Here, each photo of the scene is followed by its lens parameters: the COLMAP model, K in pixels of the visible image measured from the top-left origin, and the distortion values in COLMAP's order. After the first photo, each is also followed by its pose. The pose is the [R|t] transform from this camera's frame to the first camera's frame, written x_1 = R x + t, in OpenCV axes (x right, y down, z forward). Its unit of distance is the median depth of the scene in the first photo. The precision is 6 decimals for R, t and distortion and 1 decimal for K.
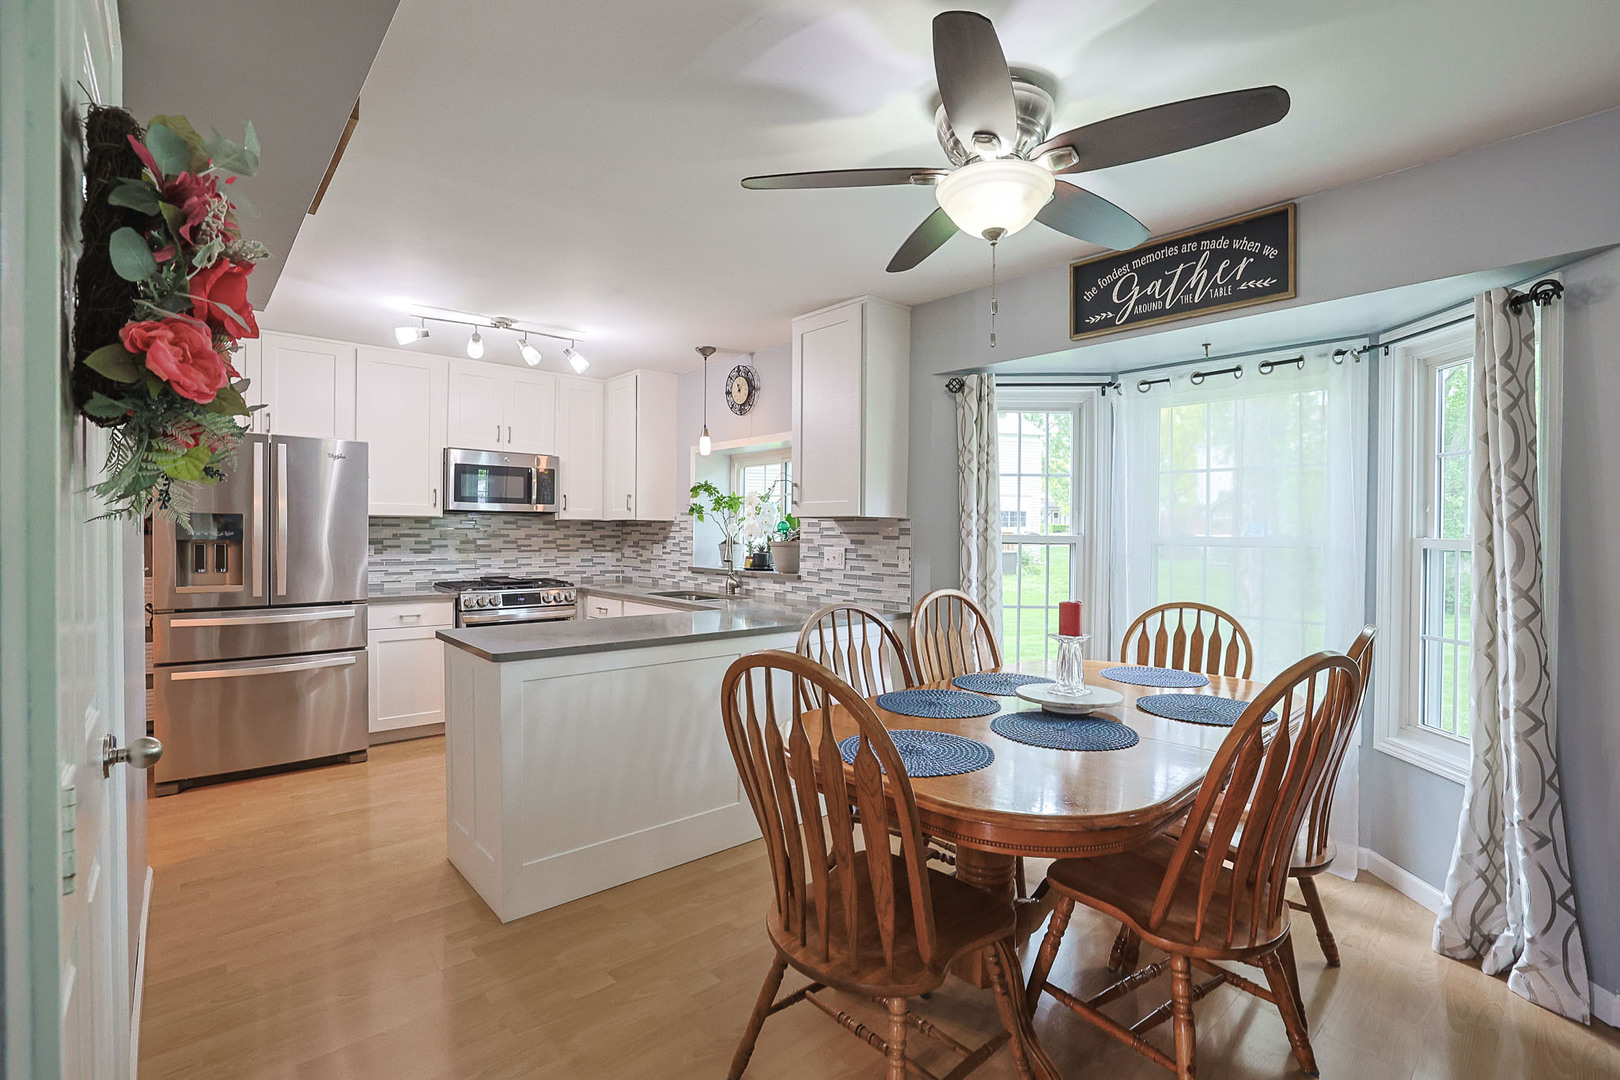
lens RADIAL K [[735.8, 0, 810.0], [0, 735.8, 540.0], [0, 0, 1]] dist [-0.050499, 0.019268]
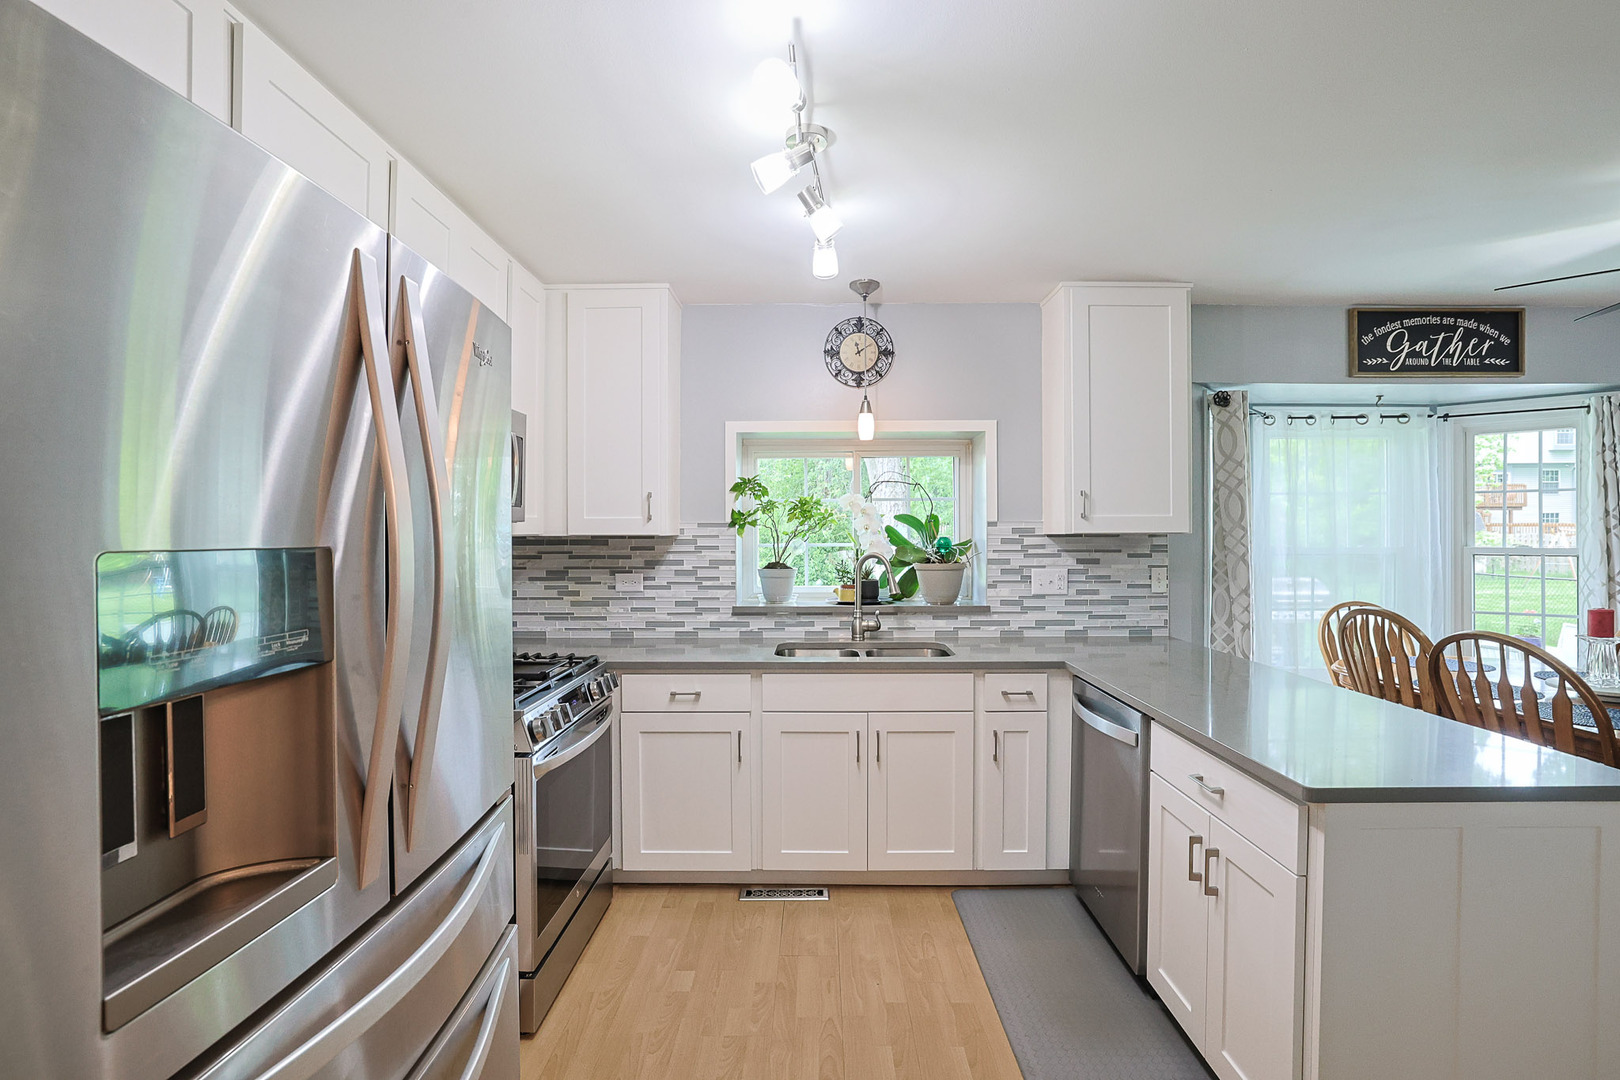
lens RADIAL K [[735.8, 0, 810.0], [0, 735.8, 540.0], [0, 0, 1]] dist [-0.050499, 0.019268]
pose [[0.672710, -0.015603, 0.739741, -0.669052], [0.017647, 0.999832, 0.005042, -0.027409], [-0.739695, 0.009662, 0.672872, 0.571327]]
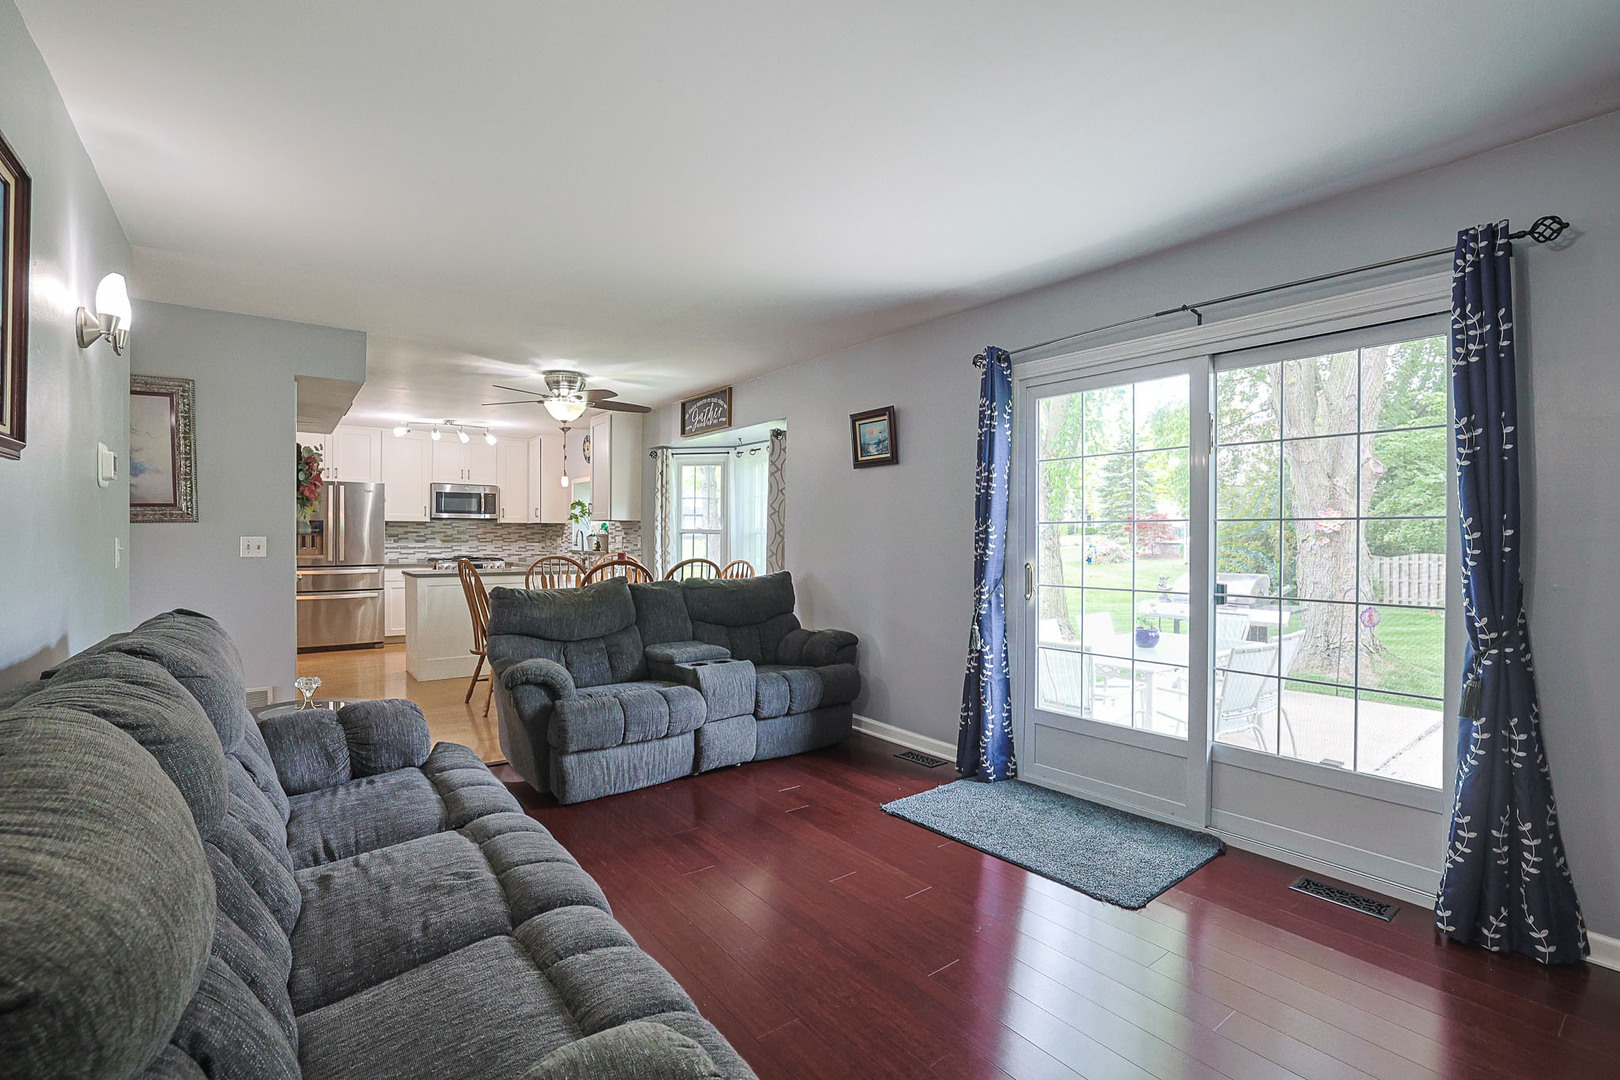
lens RADIAL K [[739.2, 0, 806.4], [0, 739.2, 539.9], [0, 0, 1]] dist [-0.057995, 0.025618]
pose [[0.996310, -0.002272, -0.085798, 0.592068], [0.001795, 0.999983, -0.005626, 0.026141], [0.085809, 0.005451, 0.996297, -0.732103]]
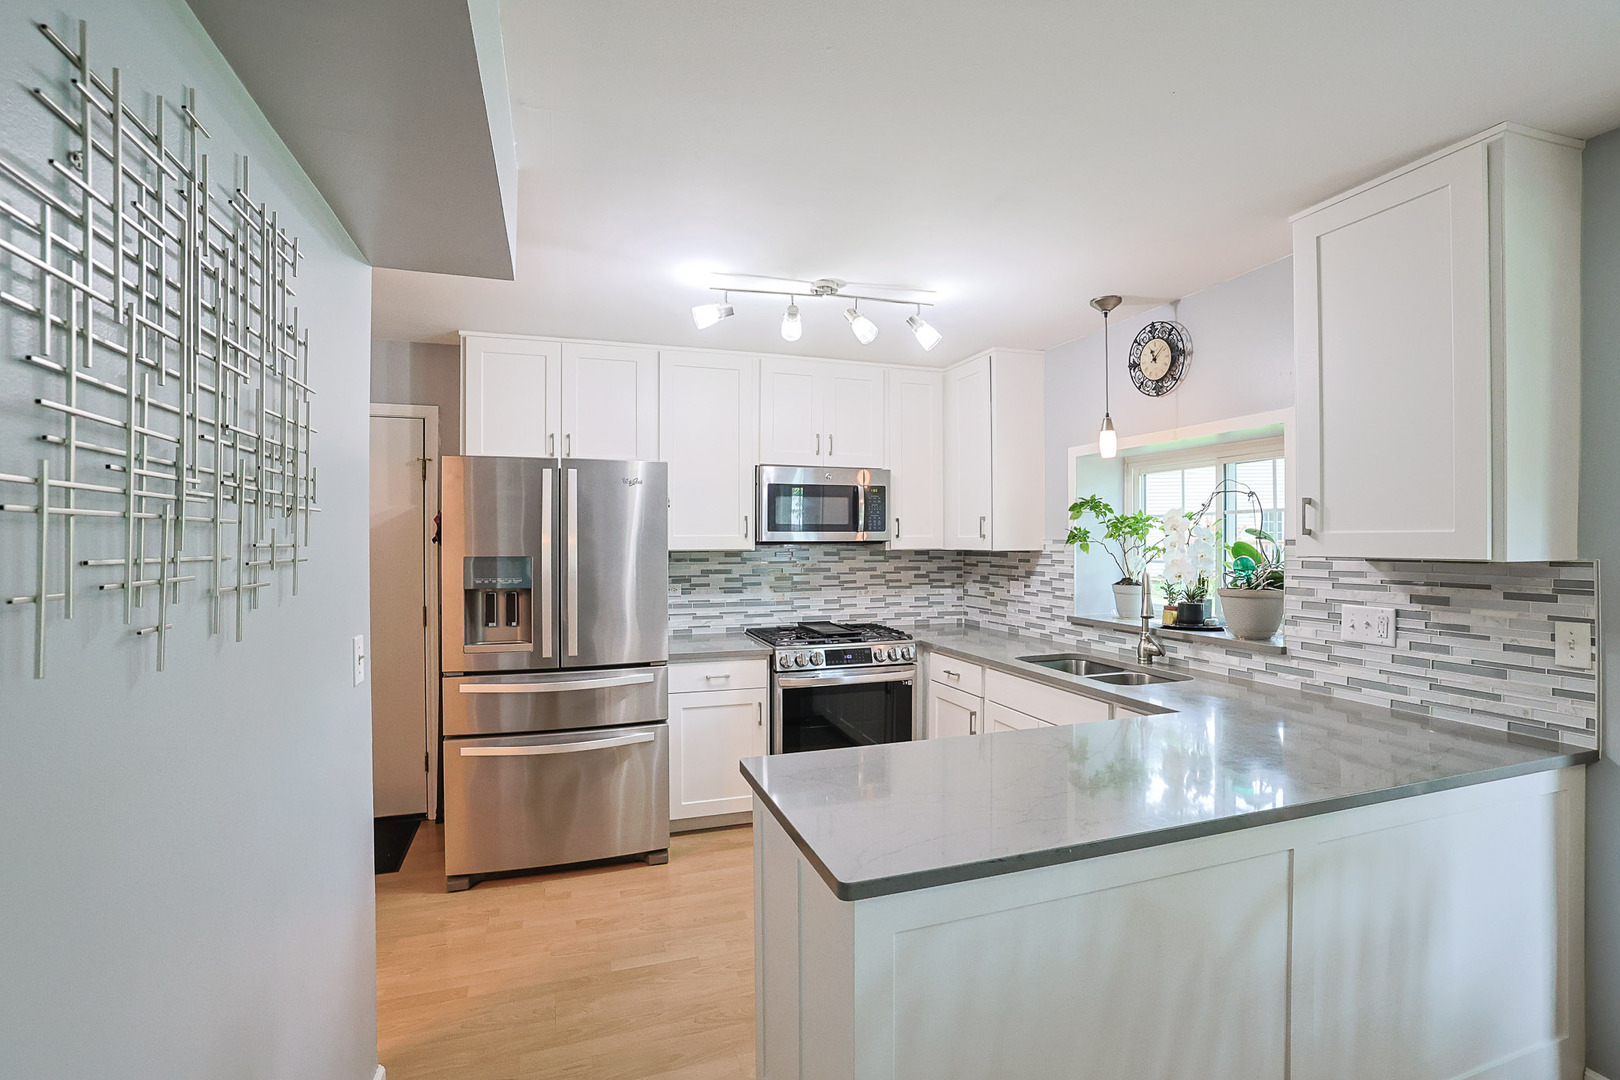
lens RADIAL K [[739.2, 0, 806.4], [0, 739.2, 539.9], [0, 0, 1]] dist [-0.057995, 0.025618]
pose [[0.919369, -0.010778, -0.393248, -0.131528], [0.005671, 0.999884, -0.014147, -0.032253], [0.393355, 0.010776, 0.919323, 0.271900]]
